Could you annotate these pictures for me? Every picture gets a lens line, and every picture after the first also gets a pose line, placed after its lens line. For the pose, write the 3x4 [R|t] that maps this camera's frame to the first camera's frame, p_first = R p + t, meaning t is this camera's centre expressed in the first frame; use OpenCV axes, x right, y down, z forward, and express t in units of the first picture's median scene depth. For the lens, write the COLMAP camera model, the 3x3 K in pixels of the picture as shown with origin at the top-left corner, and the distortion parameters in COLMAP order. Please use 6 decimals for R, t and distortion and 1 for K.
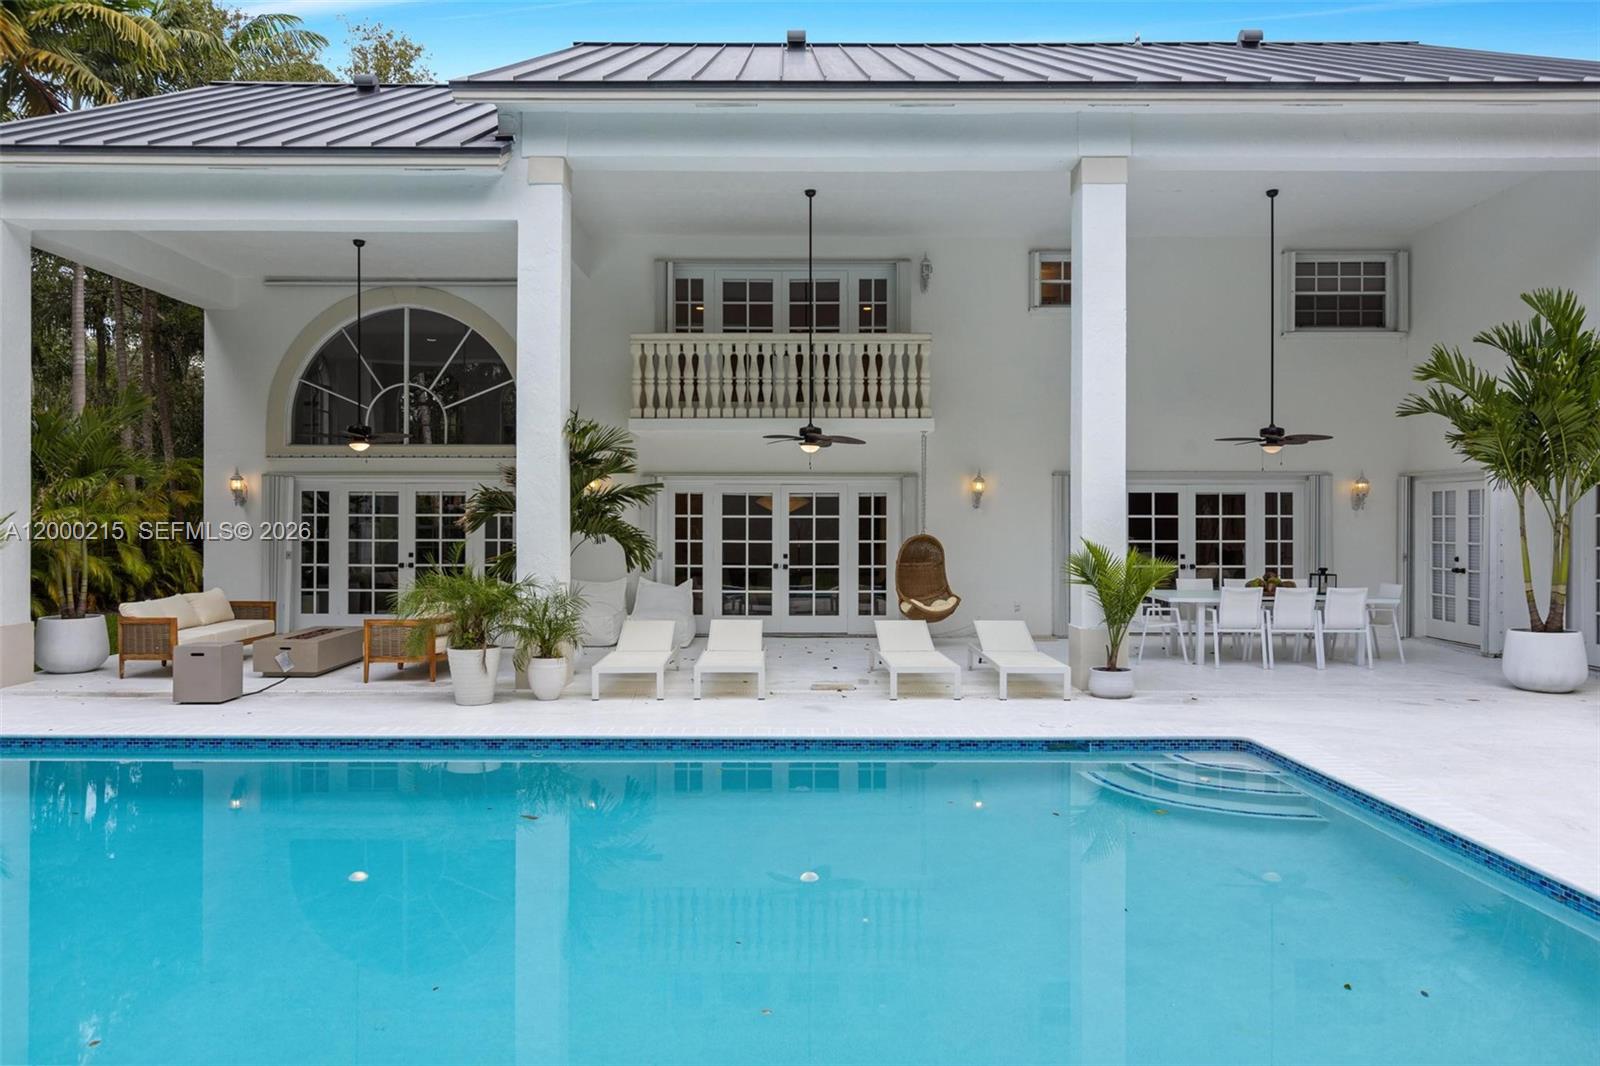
lens RADIAL K [[1109.9, 0, 798.4], [0, 1109.9, 531.7], [0, 0, 1]] dist [0.011057, 0.000964]
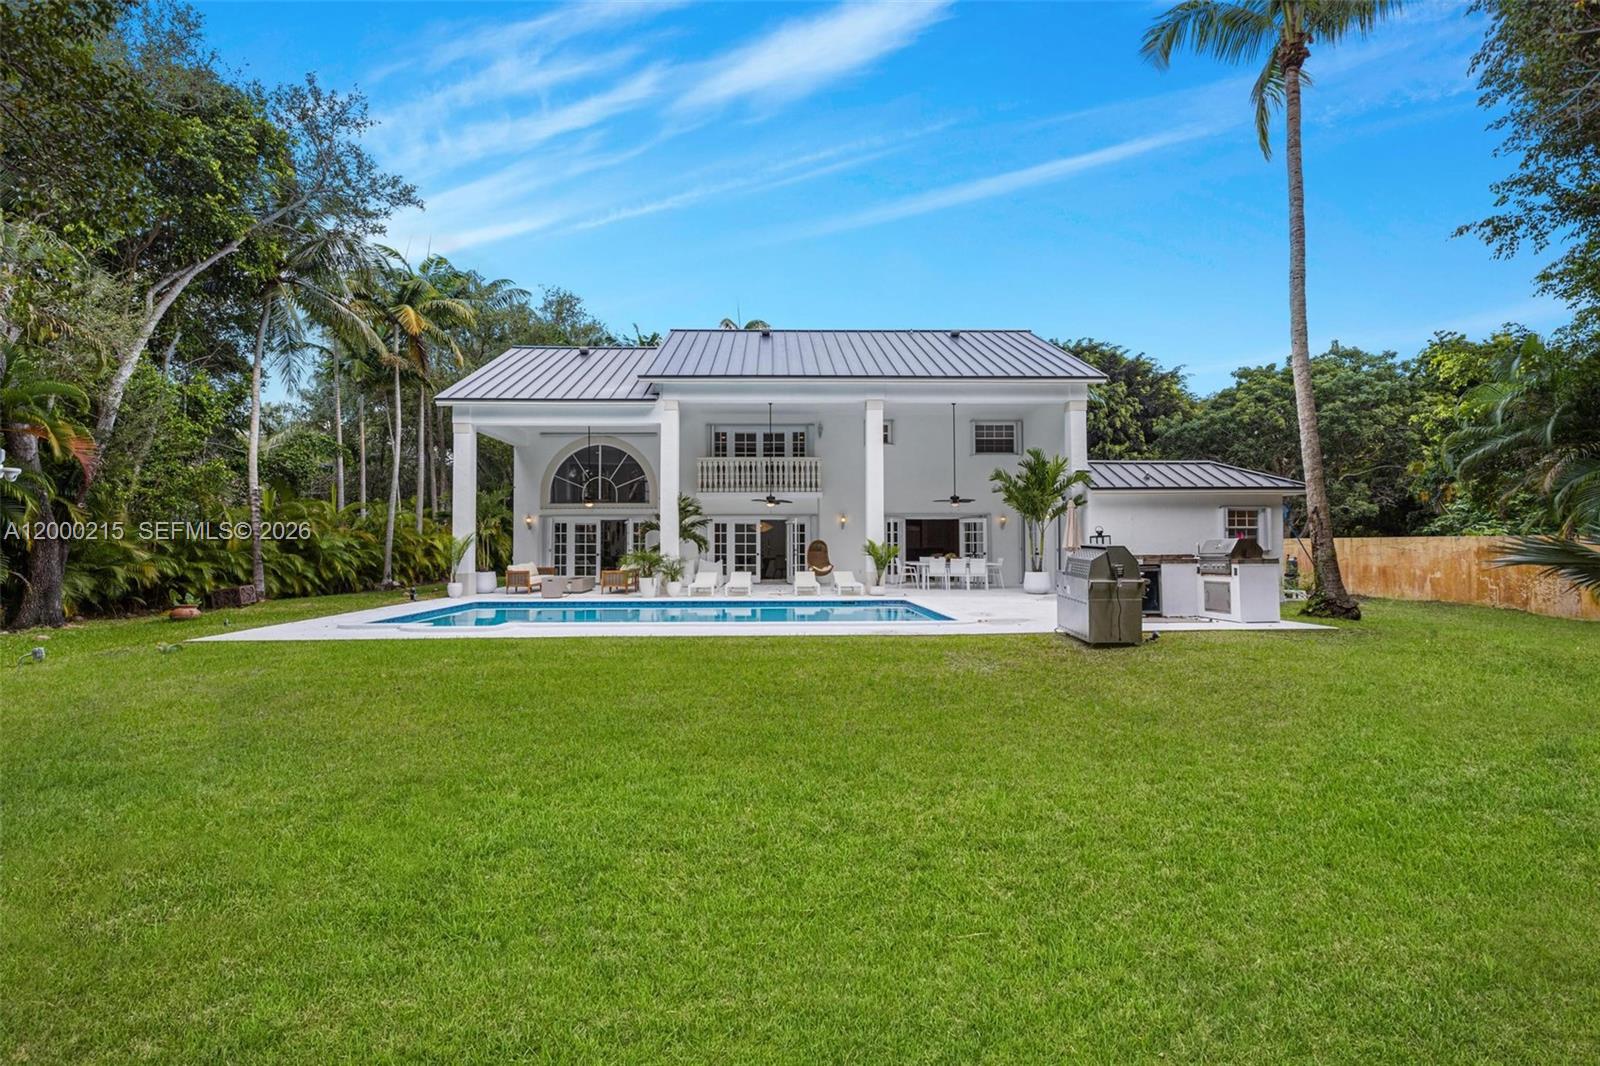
lens RADIAL K [[723.1, 0, 808.2], [0, 723.1, 530.8], [0, 0, 1]] dist [-0.000788, -0.000014]
pose [[0.999348, -0.004074, 0.035868, 0.033421], [0.005027, 0.999636, -0.026518, 0.024287], [-0.035747, 0.026681, 0.999005, -0.567084]]
